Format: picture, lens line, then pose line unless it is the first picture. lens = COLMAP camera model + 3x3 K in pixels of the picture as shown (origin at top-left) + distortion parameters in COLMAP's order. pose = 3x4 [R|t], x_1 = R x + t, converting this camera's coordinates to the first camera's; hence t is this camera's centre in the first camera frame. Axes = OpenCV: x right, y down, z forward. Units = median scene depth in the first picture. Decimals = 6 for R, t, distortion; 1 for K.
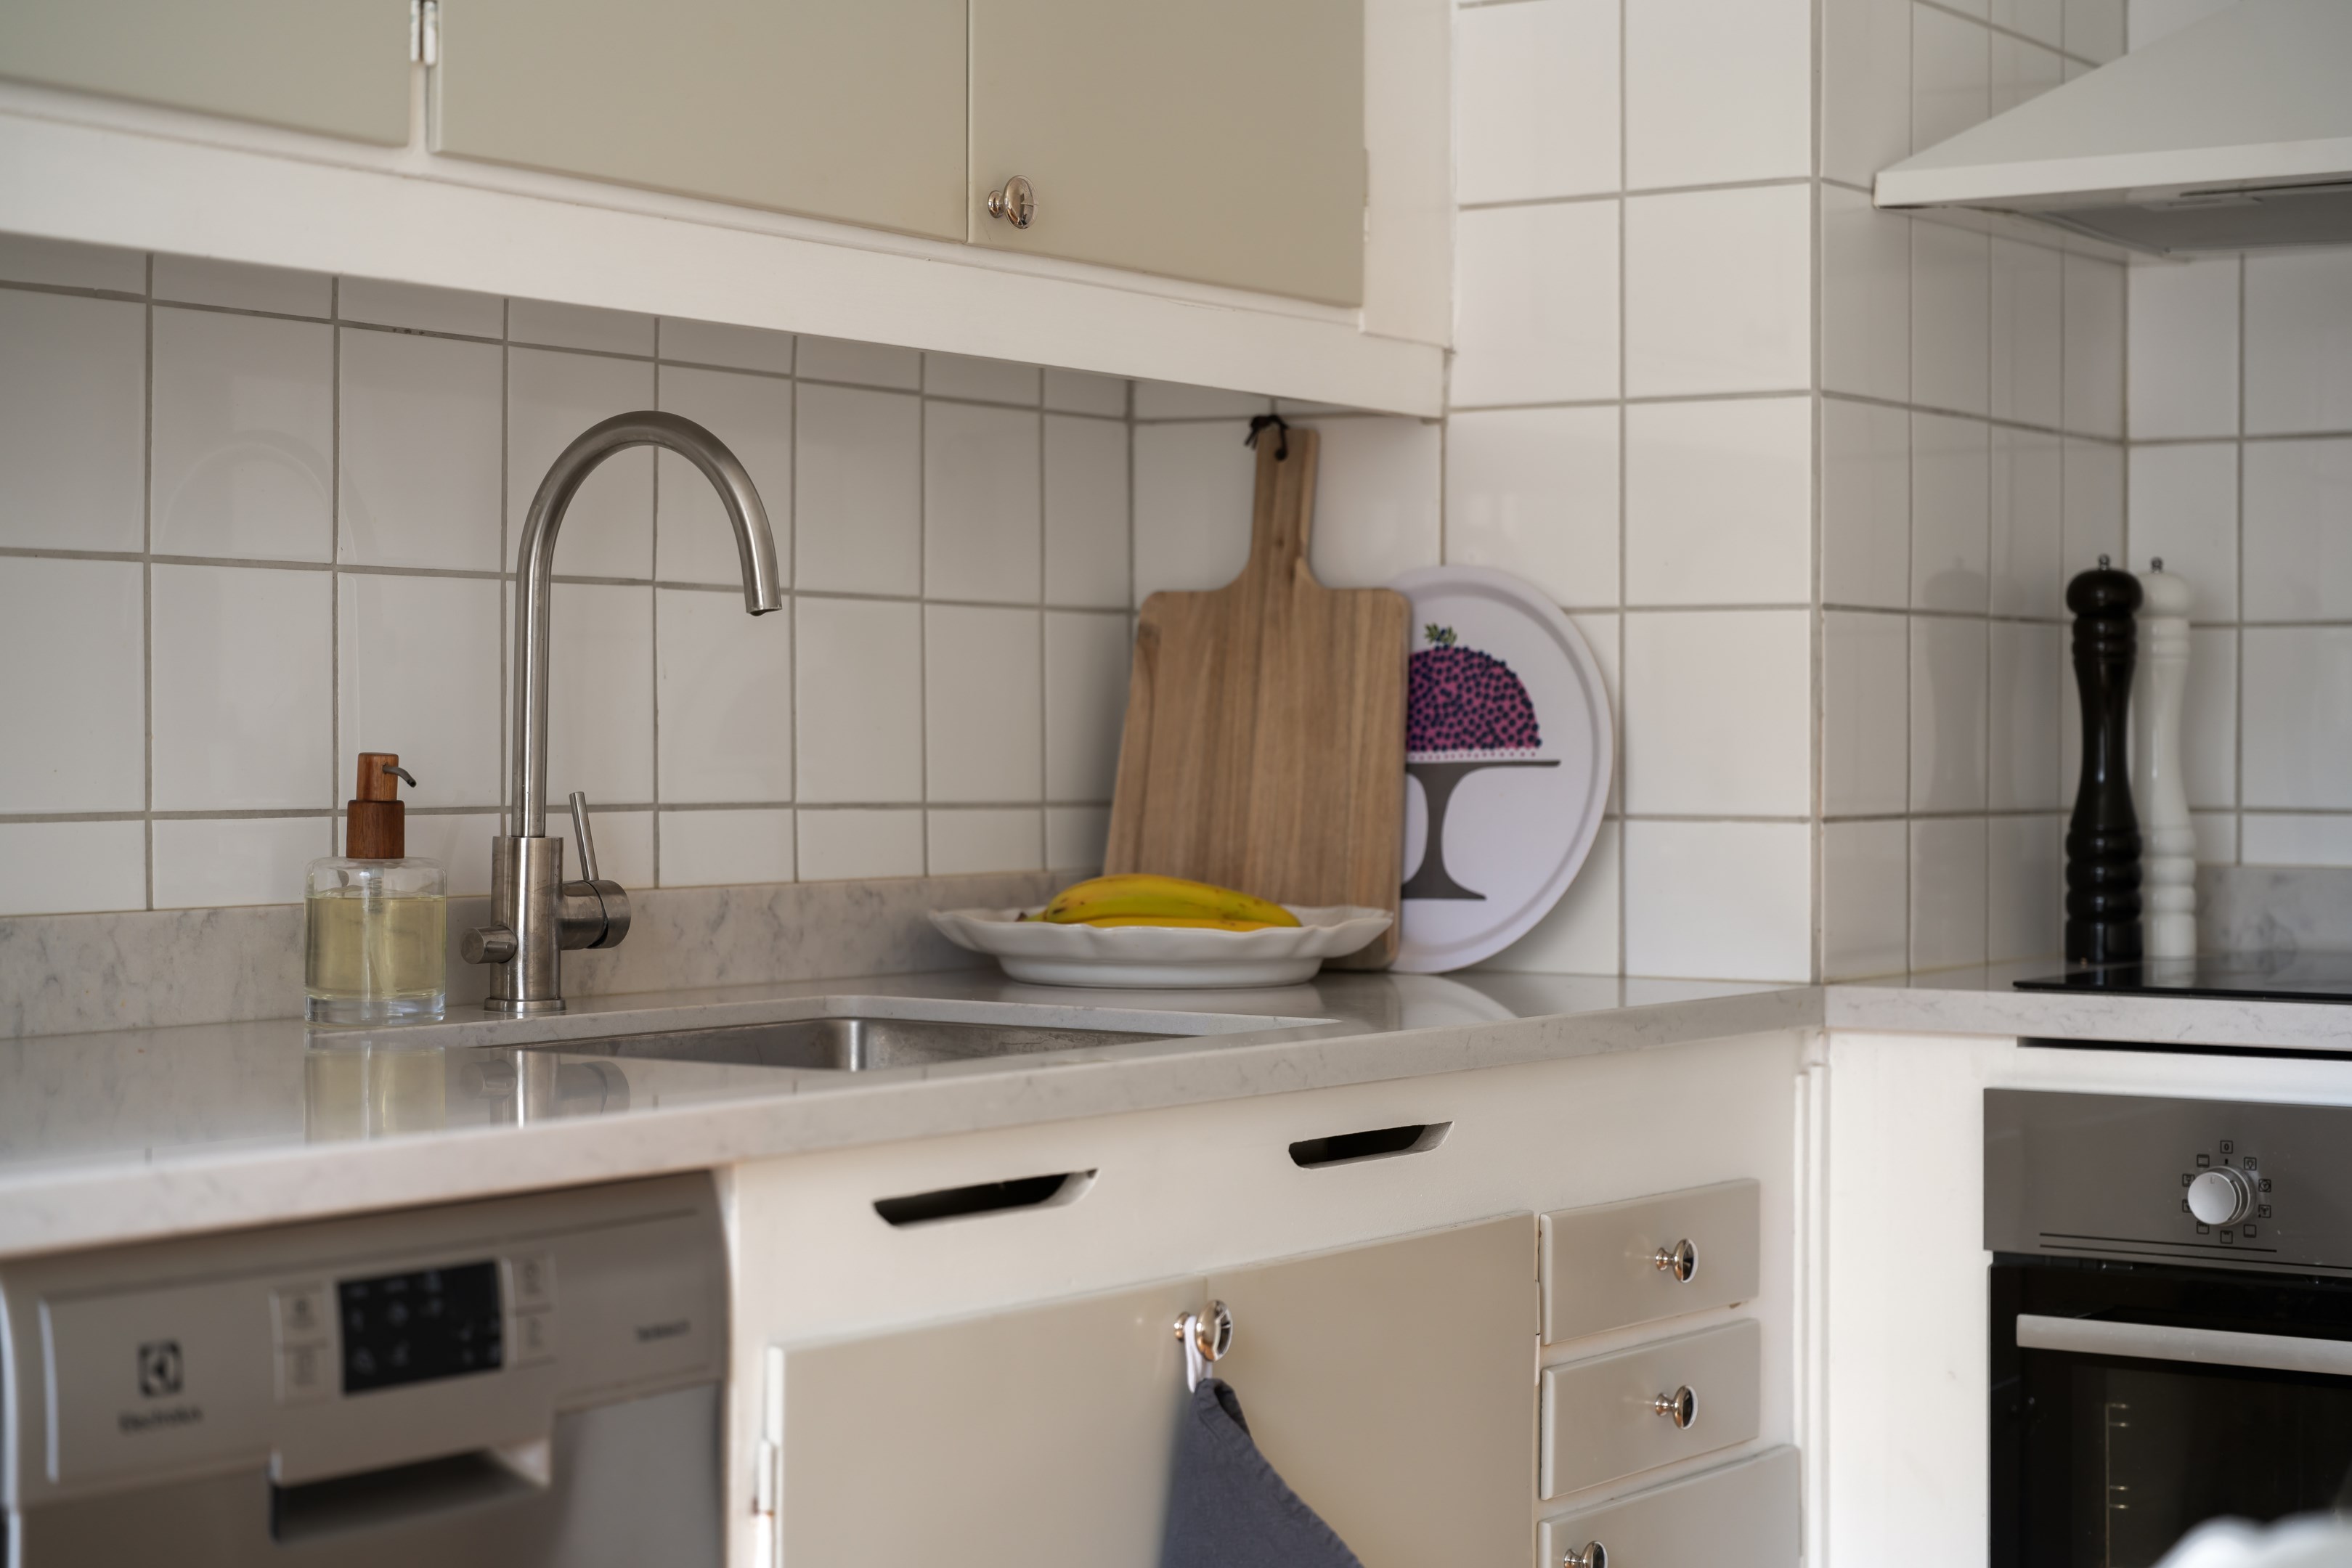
lens RADIAL K [[4225.0, 0, 1131.8], [0, 4225.0, 748.8], [0, 0, 1]] dist [-0.022609, 0.000000]
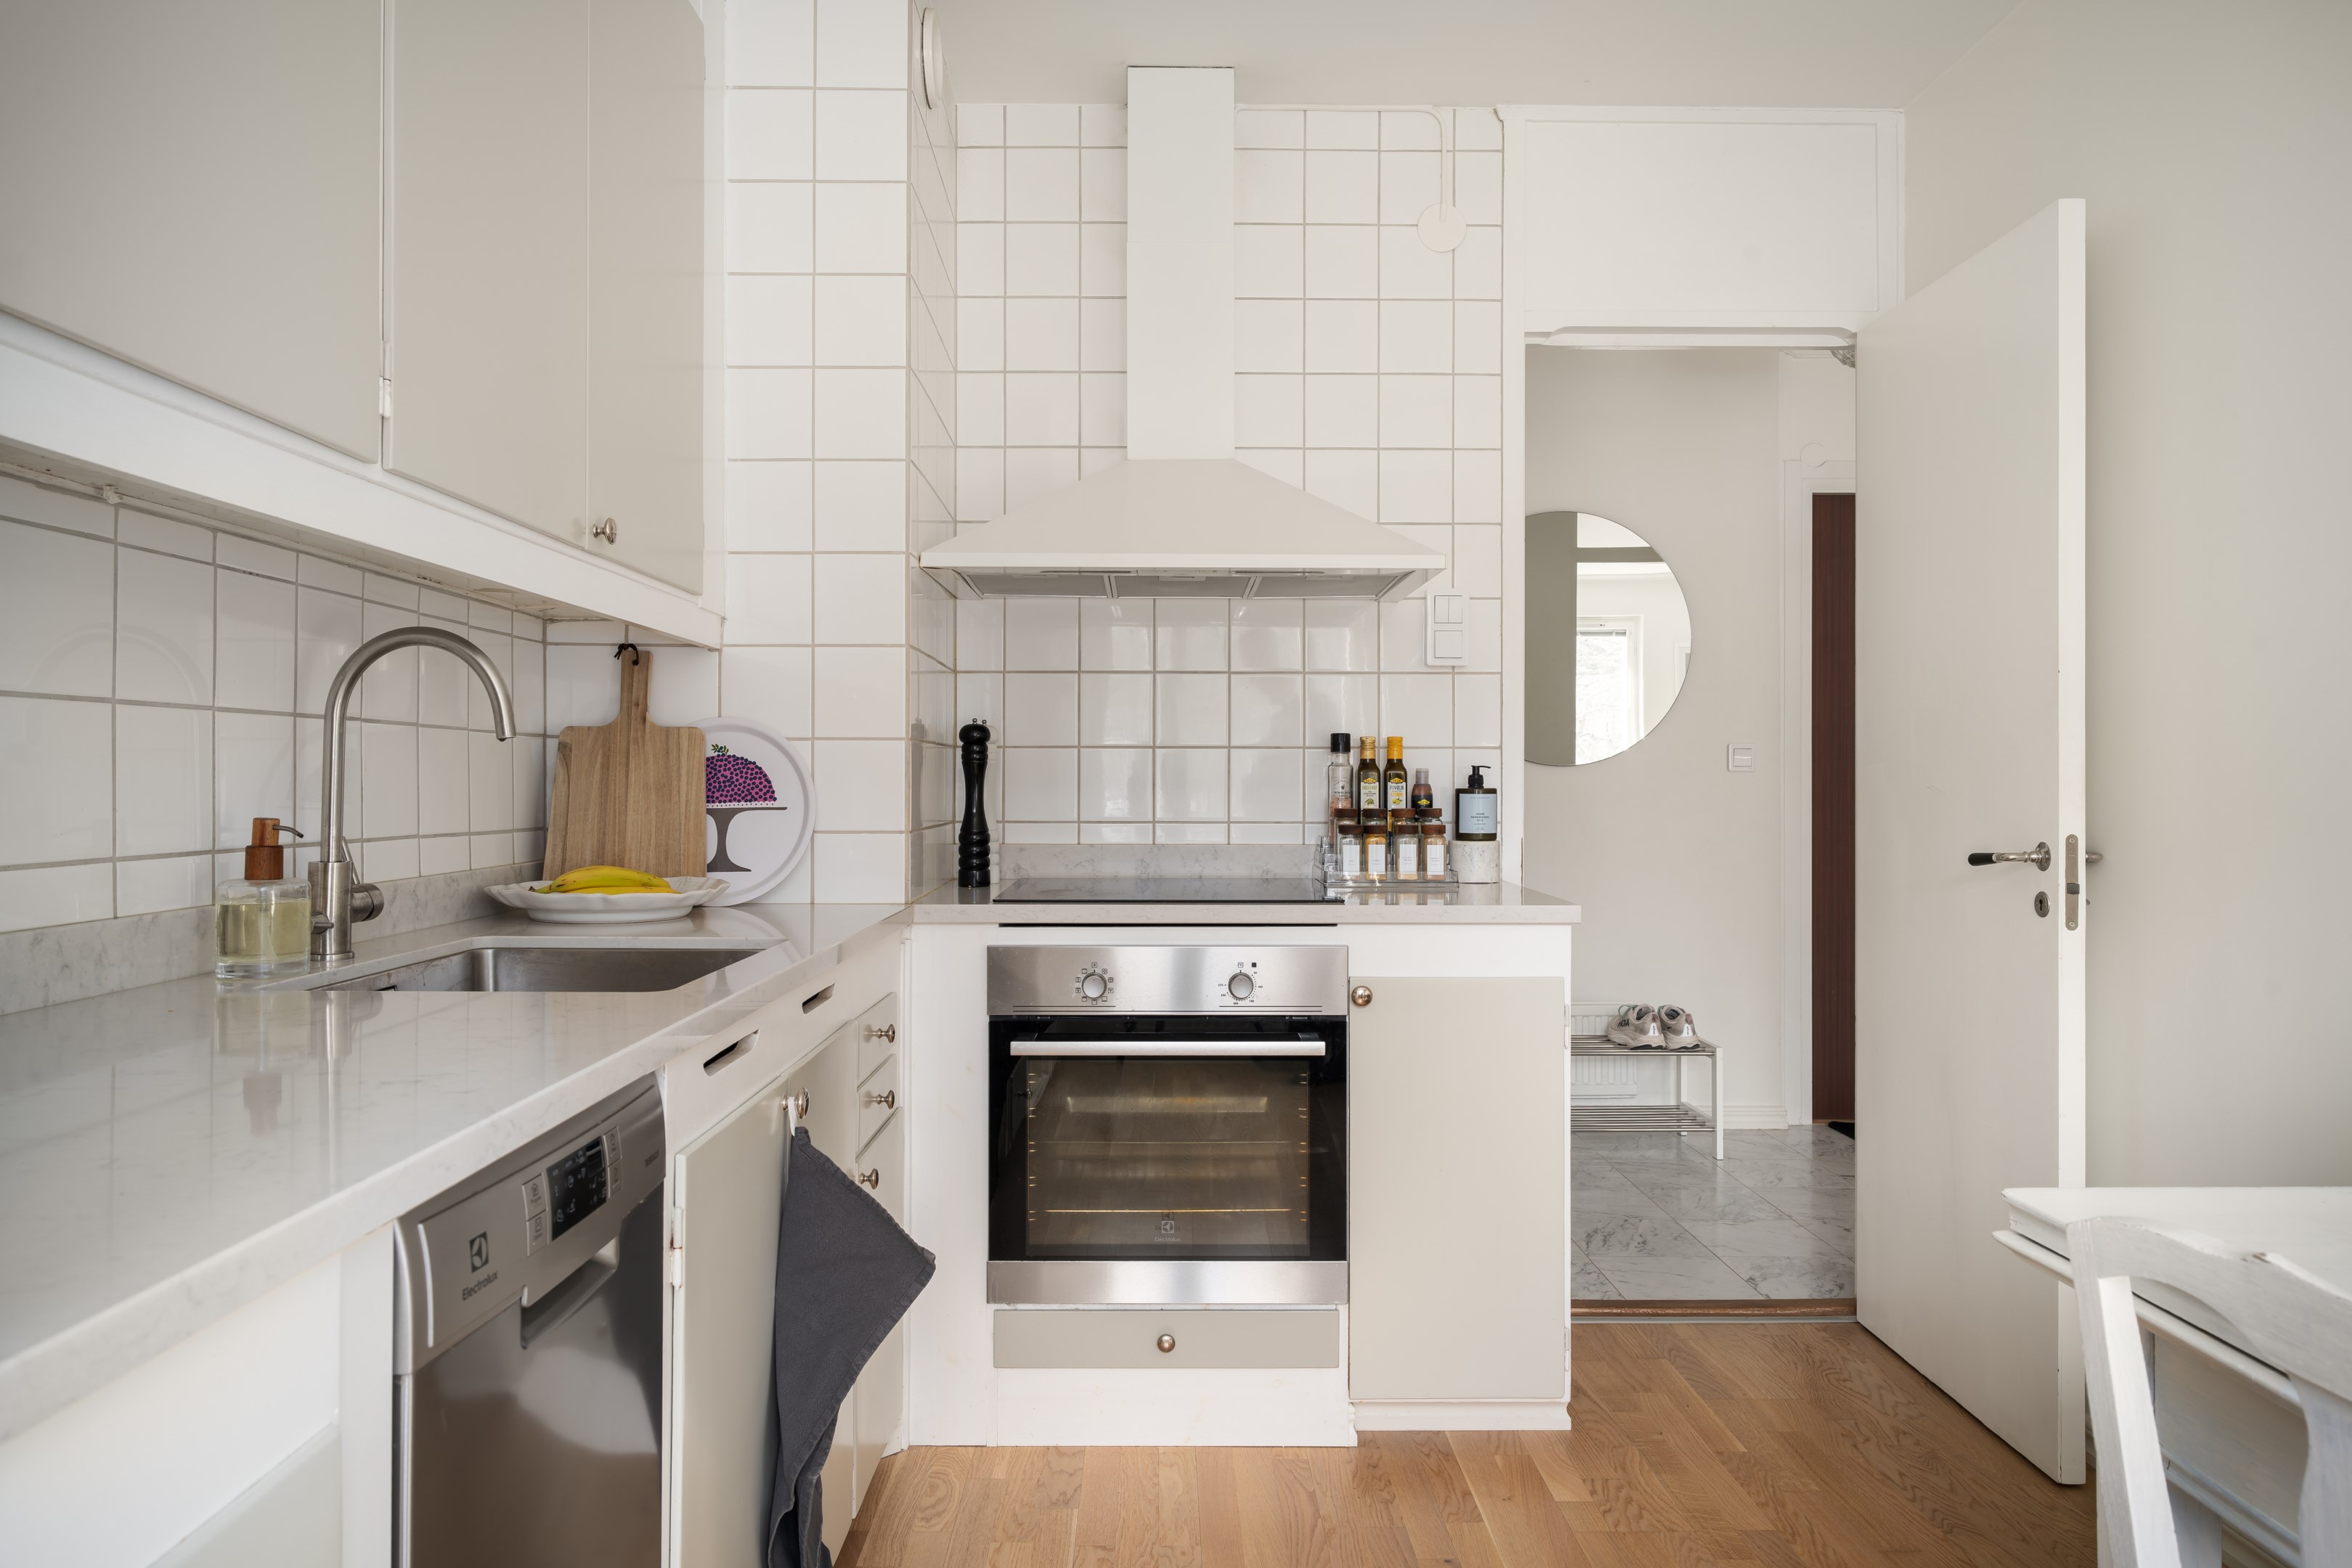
lens RADIAL K [[1531.6, 0, 1162.1], [0, 1531.6, 775.1], [0, 0, 1]] dist [-0.001328, 0.002012]
pose [[0.824170, -0.000566, 0.566342, -0.202079], [0.002332, 0.999994, -0.002395, -0.012333], [-0.566338, 0.003295, 0.824167, 0.246351]]
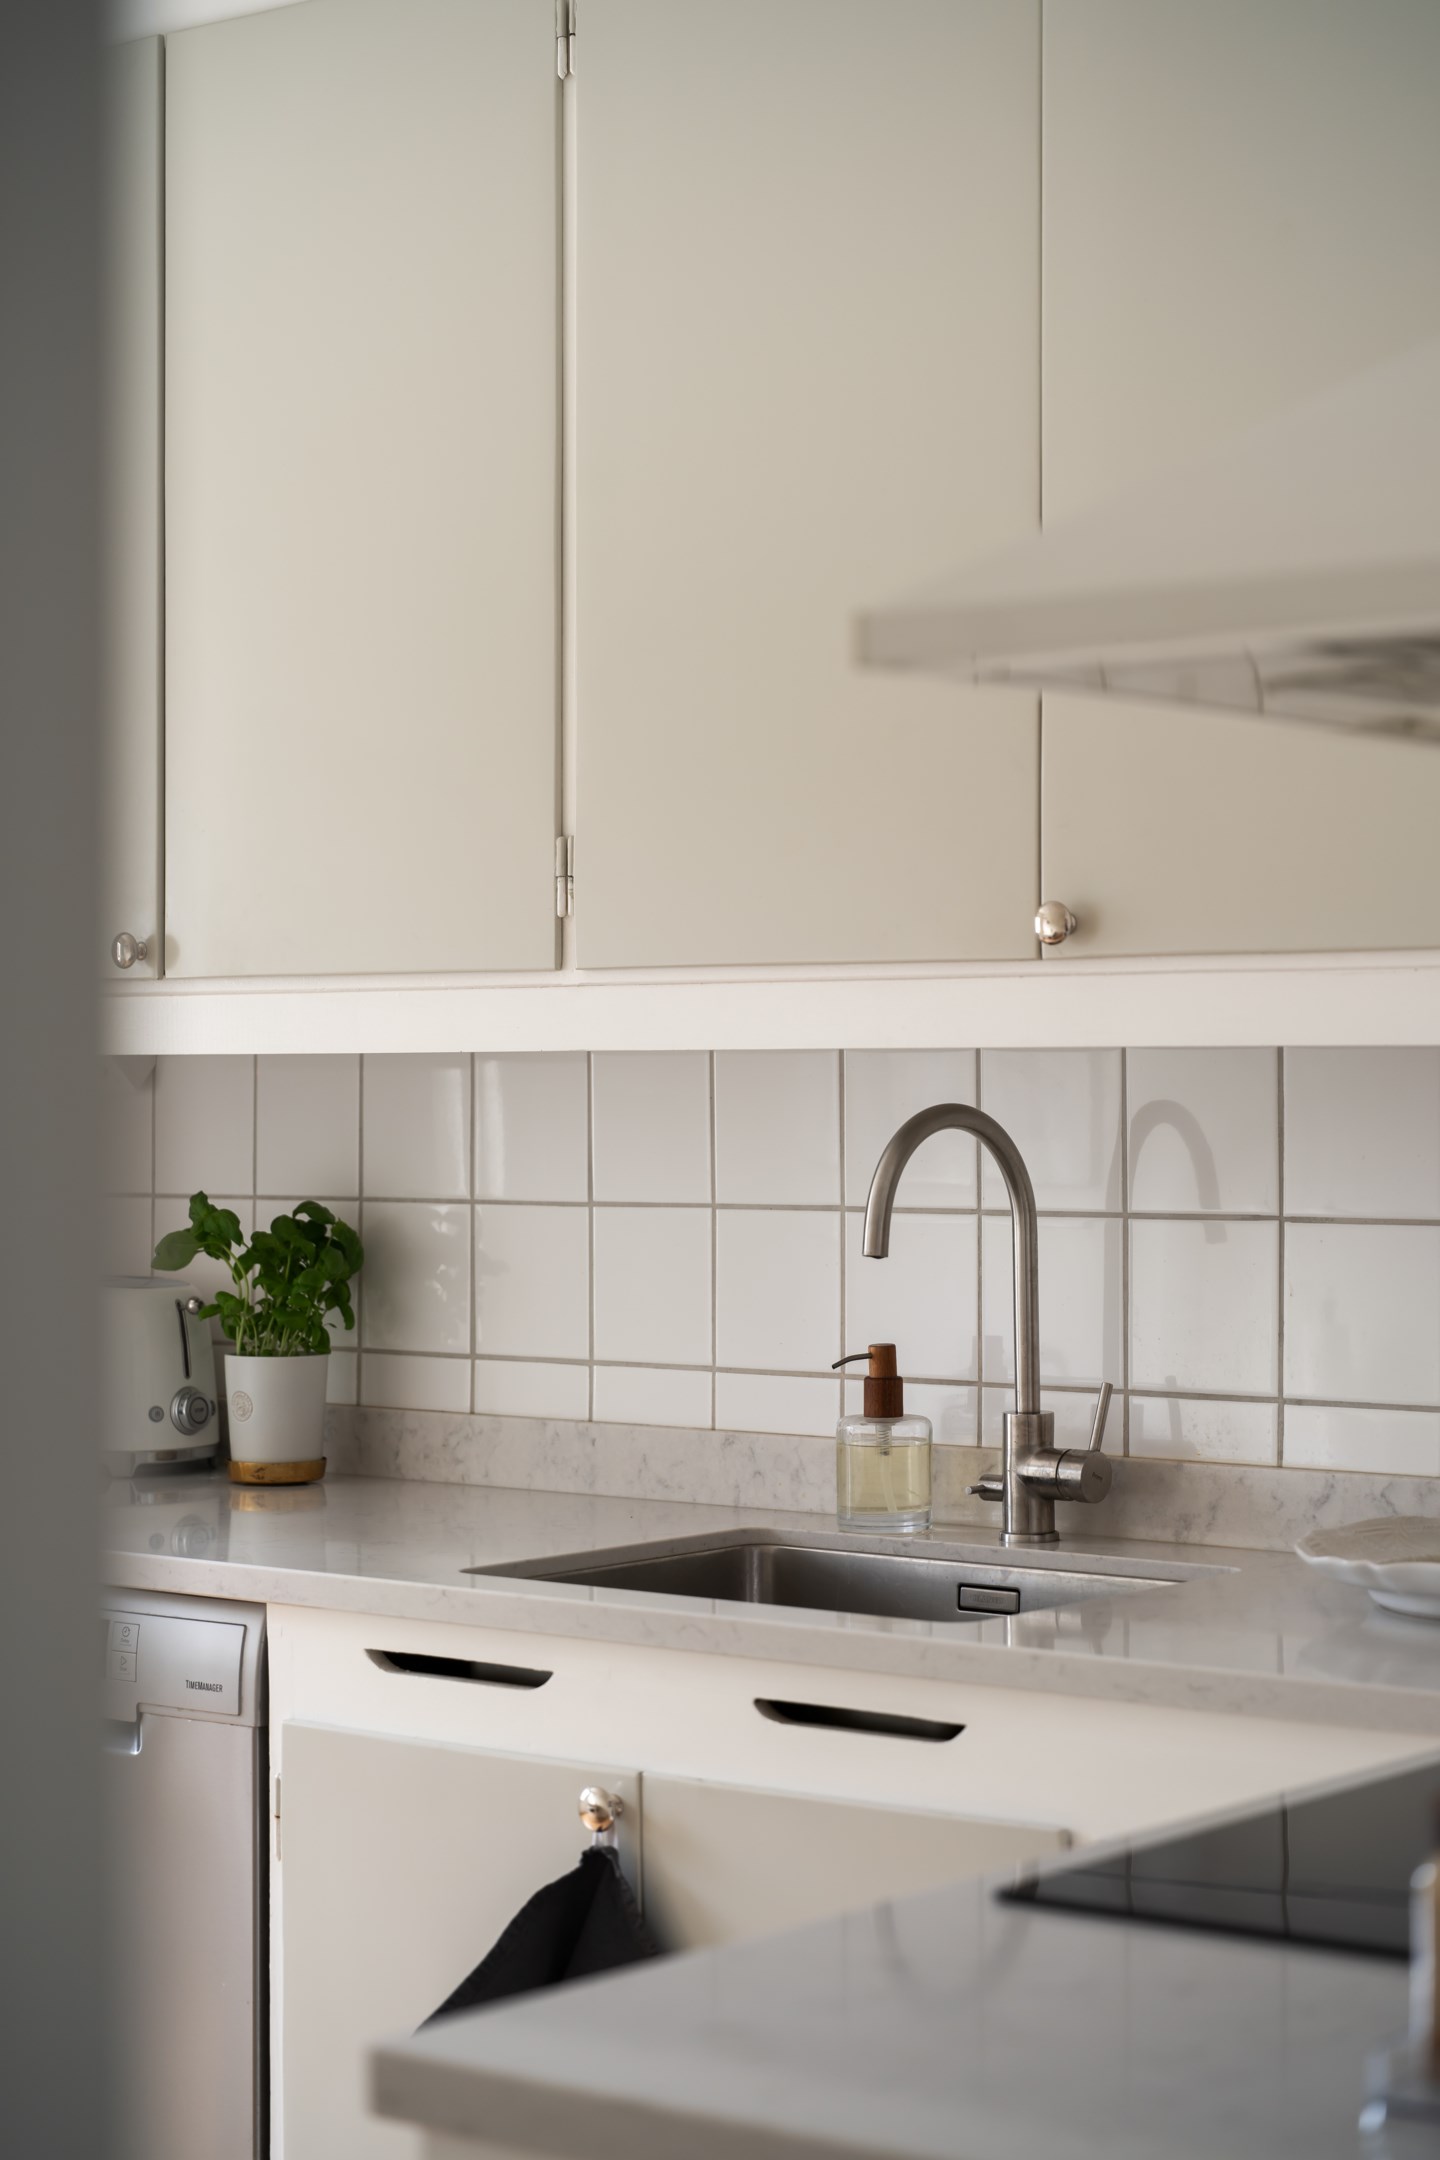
lens RADIAL K [[3880.7, 0, 715.8], [0, 3880.7, 1085.2], [0, 0, 1]] dist [-0.022609, 0.000000]
pose [[-0.068818, -0.005898, -0.997612, 1.014666], [-0.002028, 0.999981, -0.005772, -0.070377], [0.997627, 0.001626, -0.068828, 0.905240]]
